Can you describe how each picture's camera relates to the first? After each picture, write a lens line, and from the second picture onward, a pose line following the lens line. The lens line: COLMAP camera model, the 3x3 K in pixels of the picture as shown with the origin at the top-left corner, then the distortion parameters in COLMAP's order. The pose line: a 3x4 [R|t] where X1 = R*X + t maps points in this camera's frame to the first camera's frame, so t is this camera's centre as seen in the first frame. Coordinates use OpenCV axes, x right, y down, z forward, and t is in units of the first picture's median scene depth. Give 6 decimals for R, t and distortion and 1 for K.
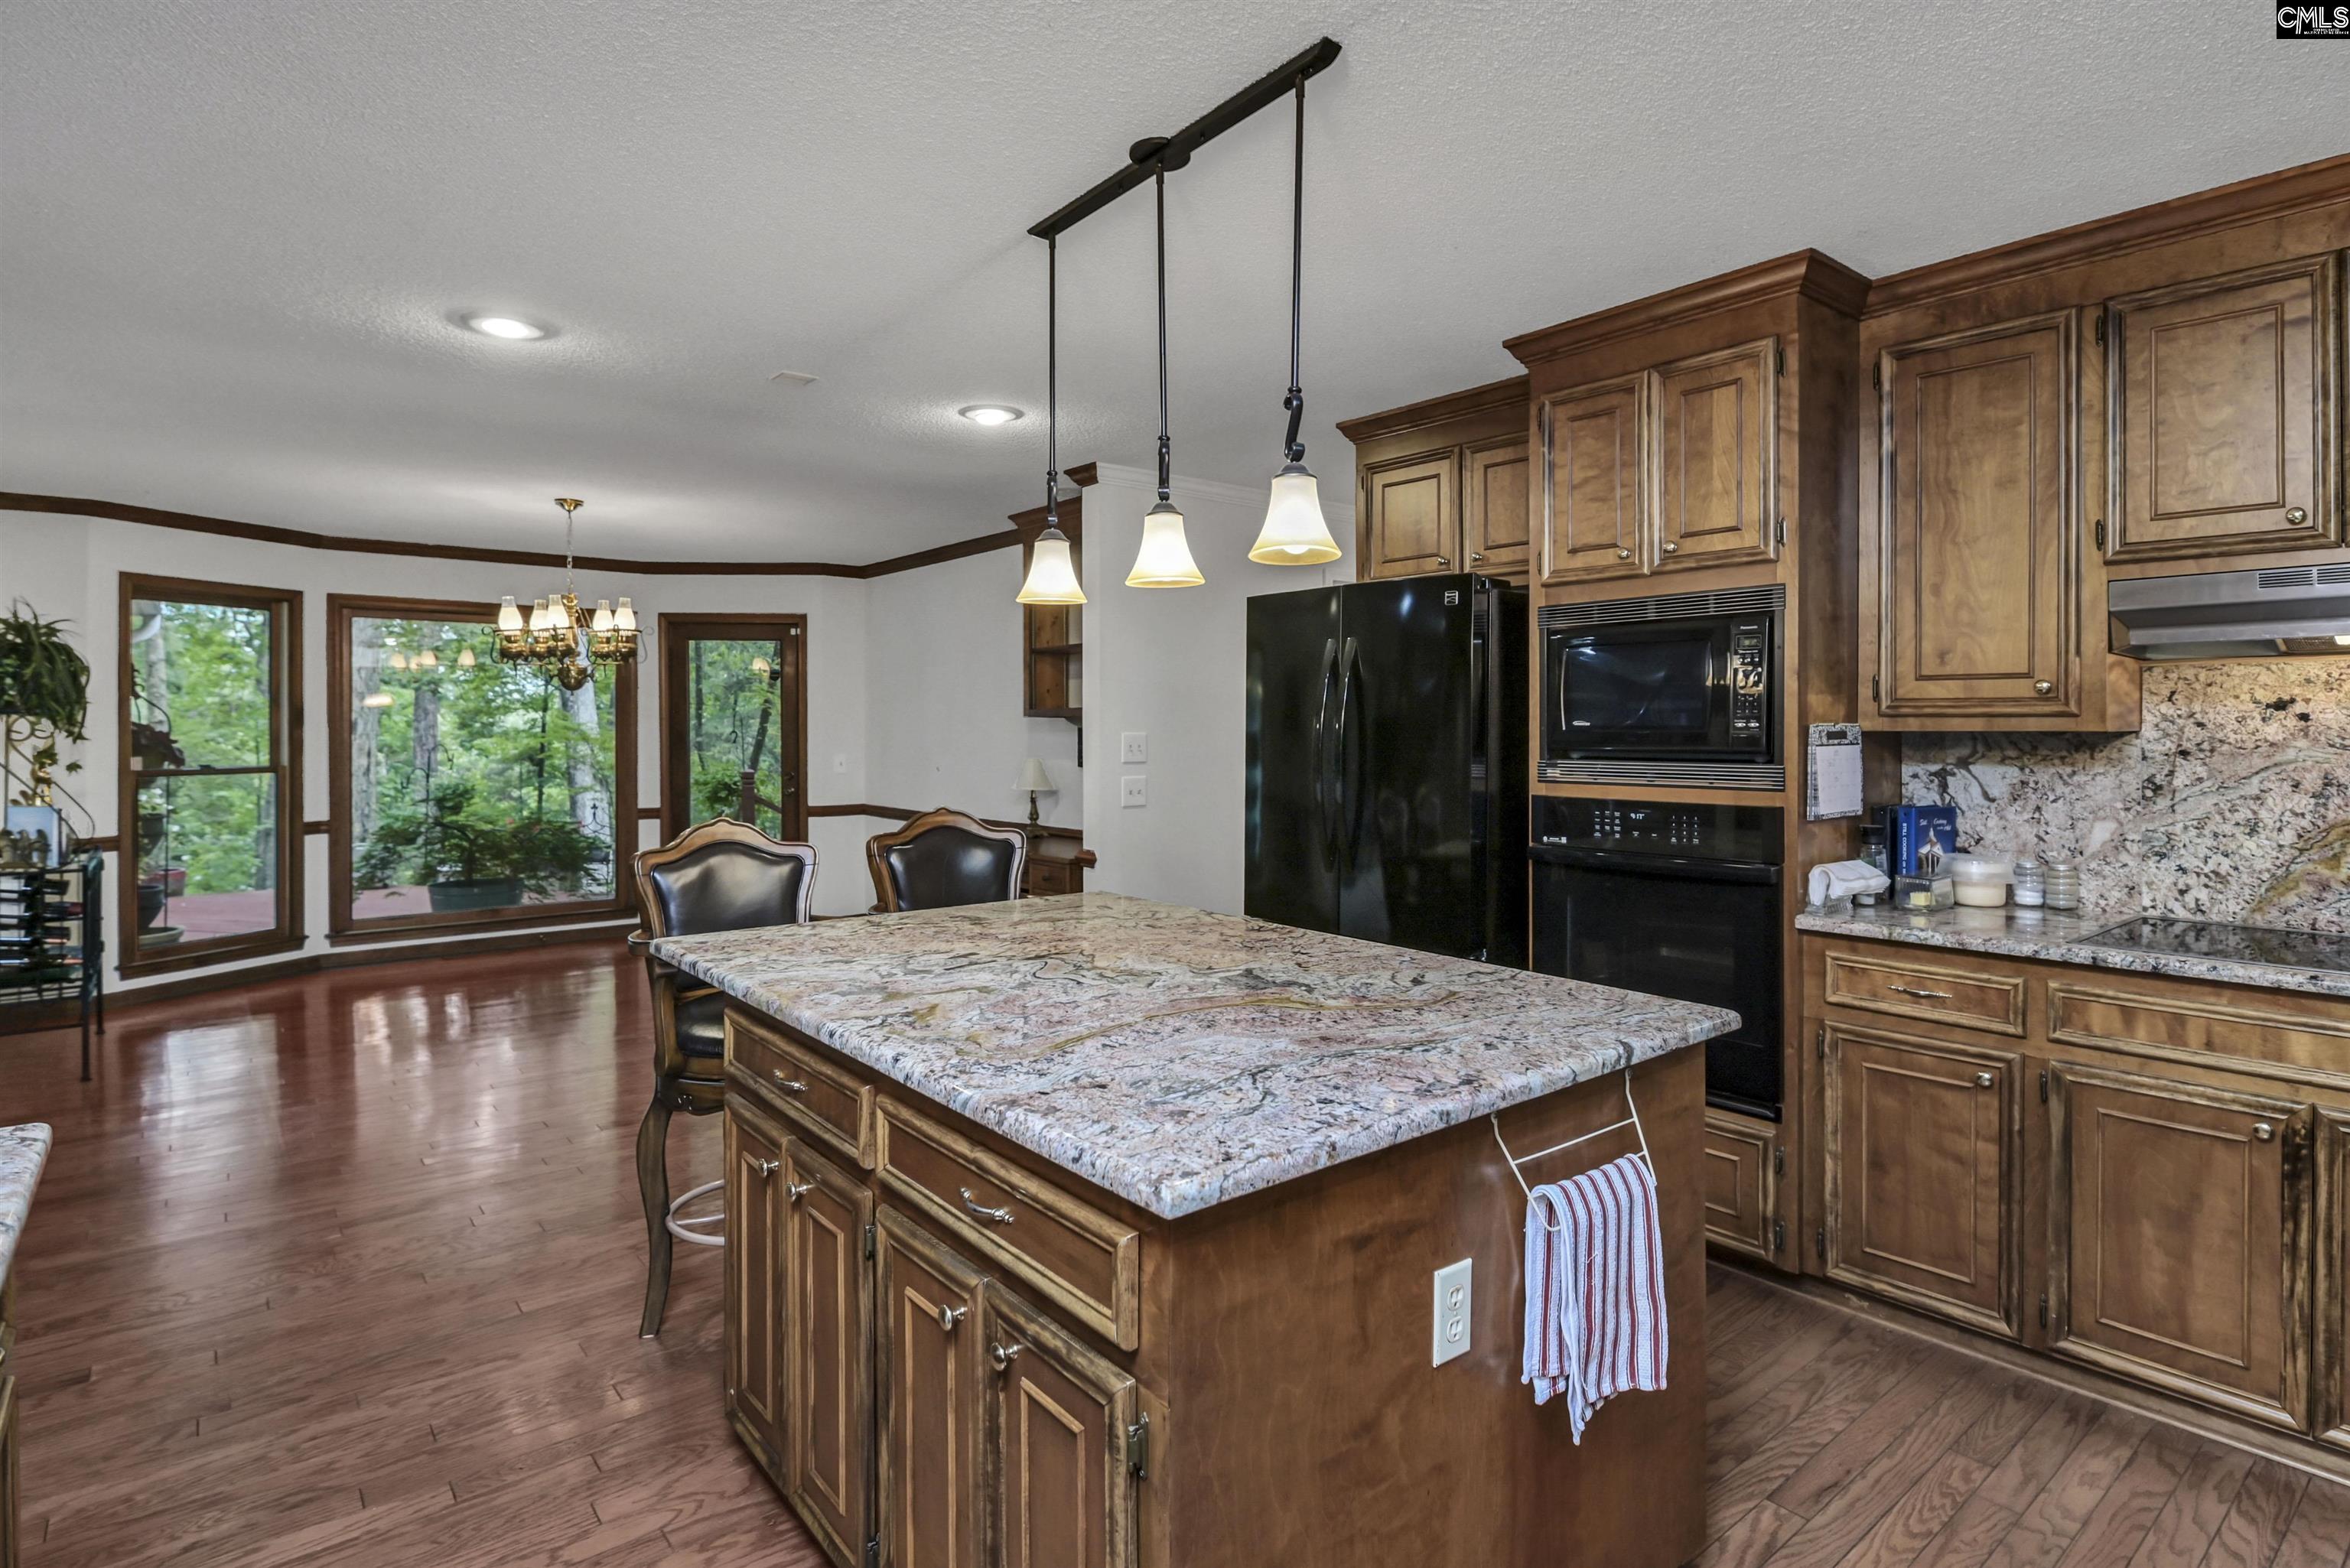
lens RADIAL K [[1196.5, 0, 1176.5], [0, 1196.5, 724.9], [0, 0, 1]] dist [0.001883, 0.000193]
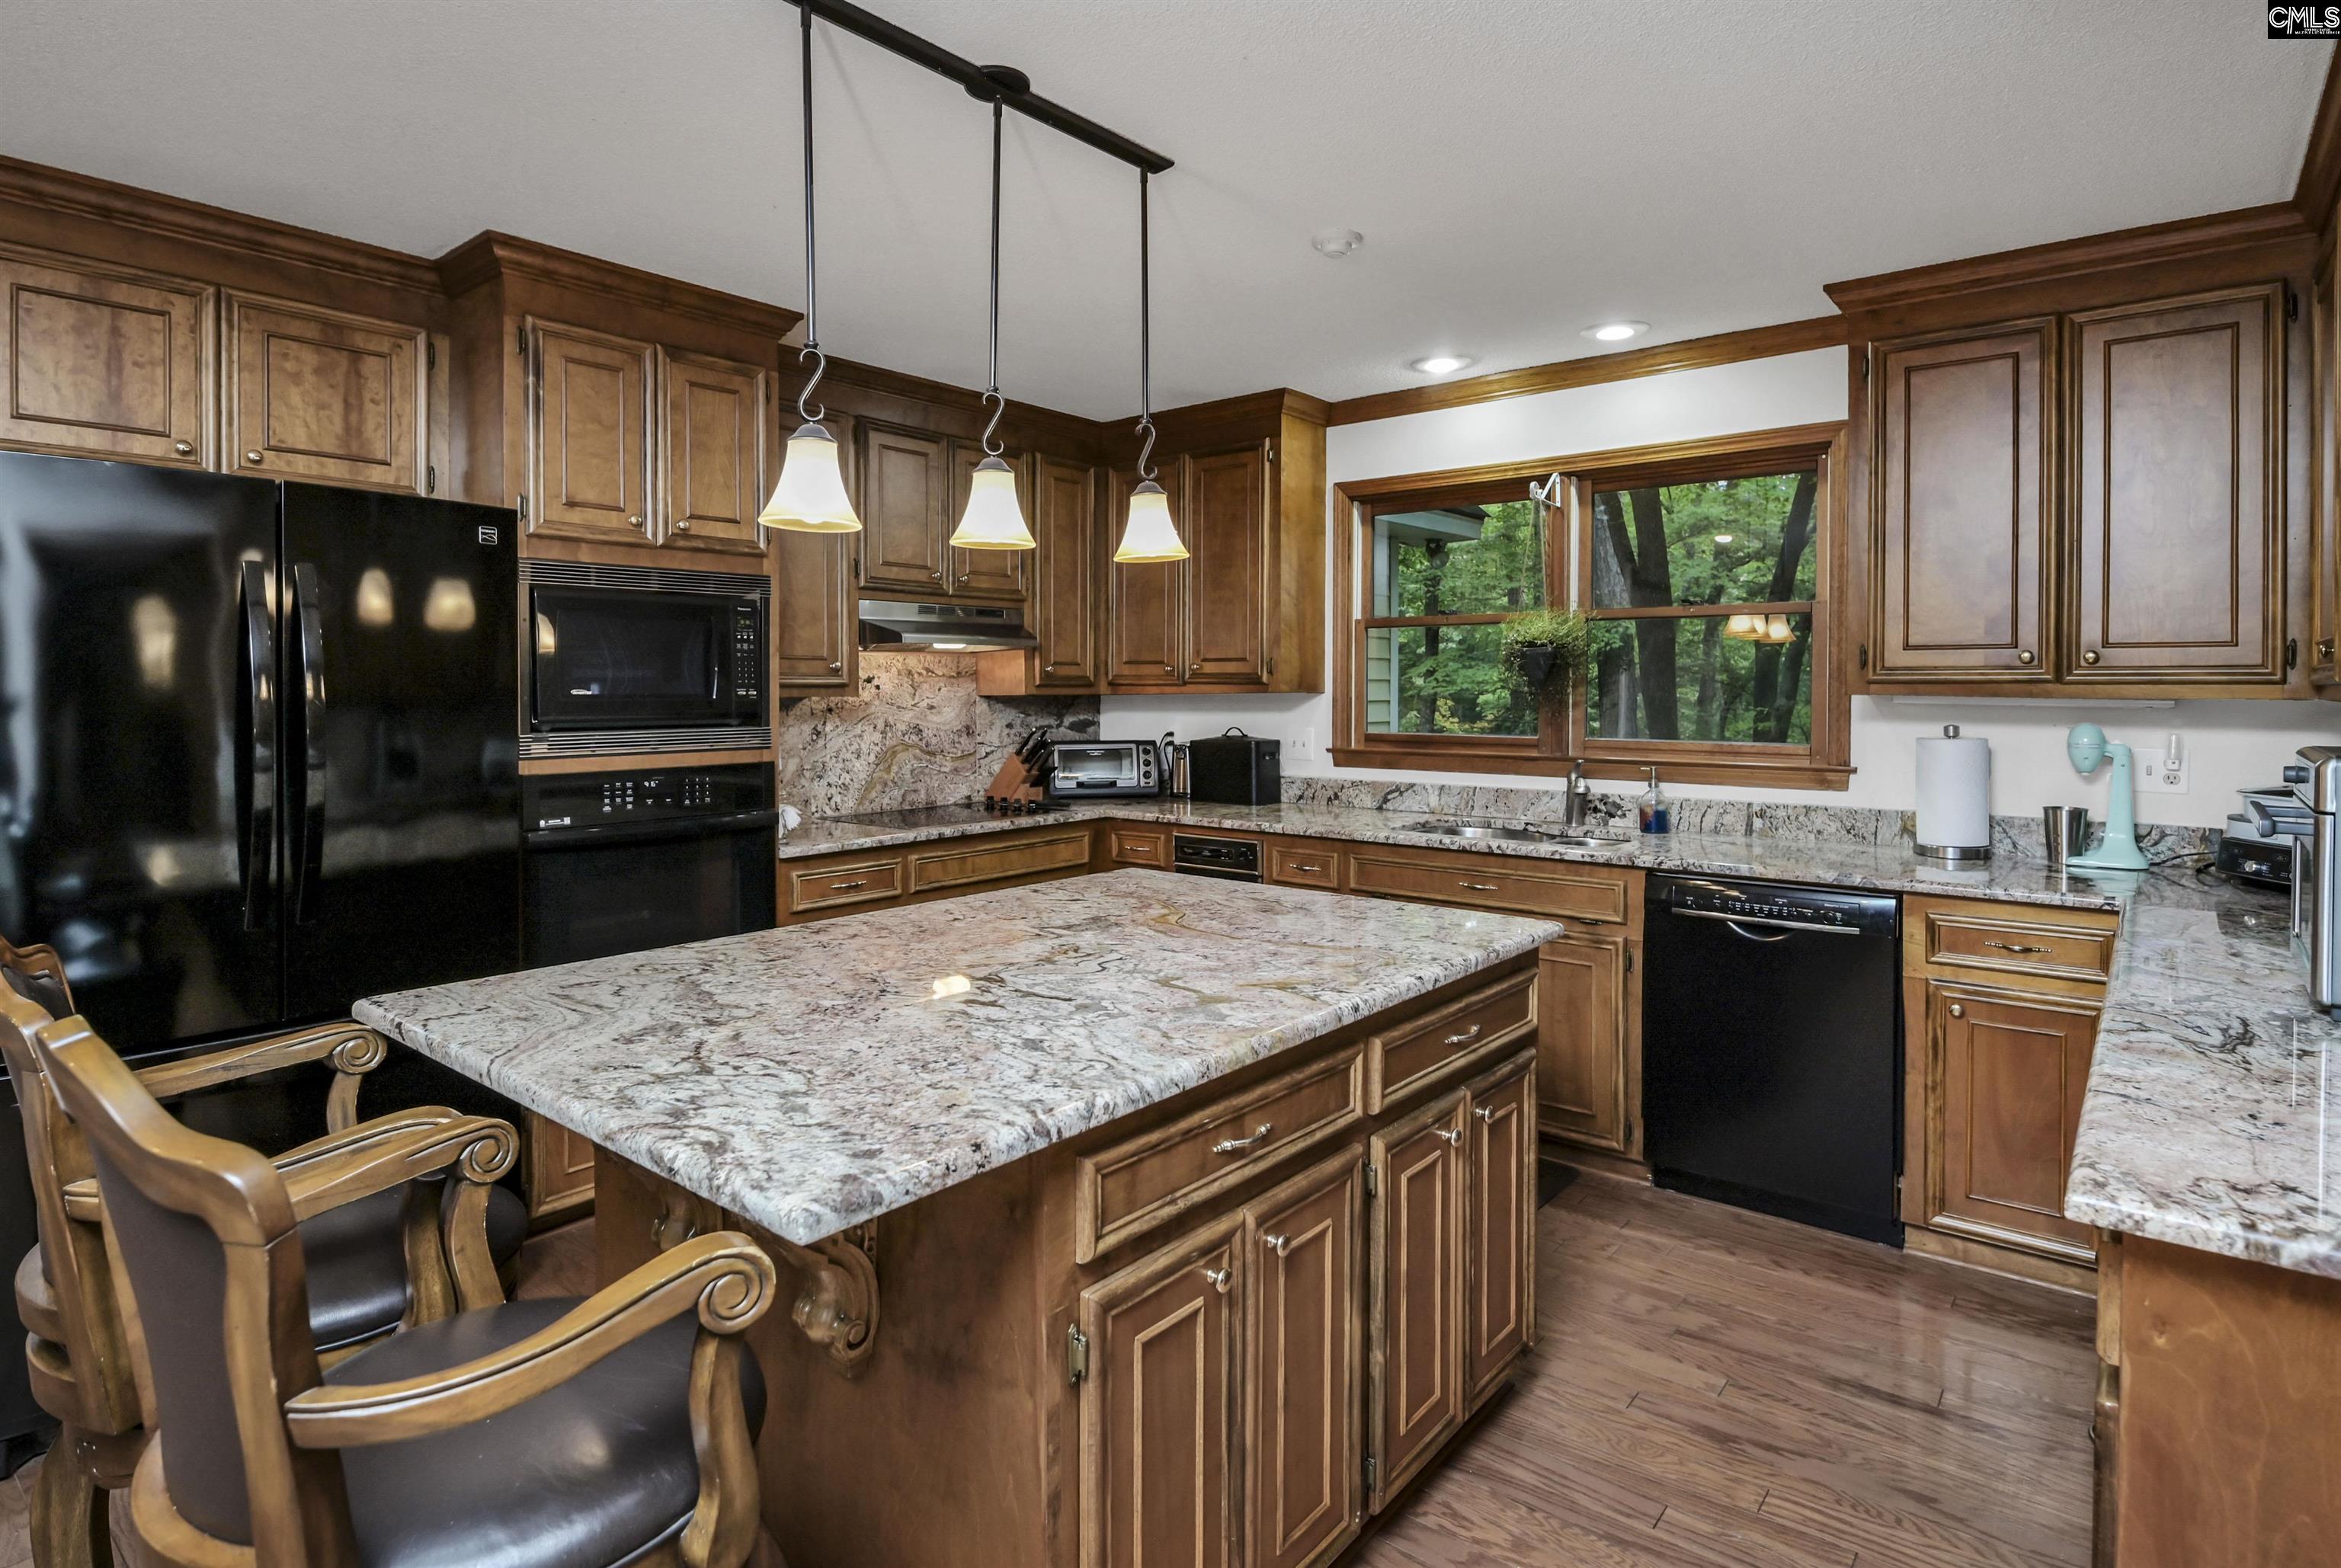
lens RADIAL K [[1235.0, 0, 1168.7], [0, 1235.0, 683.4], [0, 0, 1]] dist [-0.002135, -0.000990]
pose [[-0.208854, 0.006231, 0.977927, -0.817275], [0.006201, 0.999968, -0.005047, -0.000481], [-0.977927, 0.005010, -0.208886, 0.891259]]
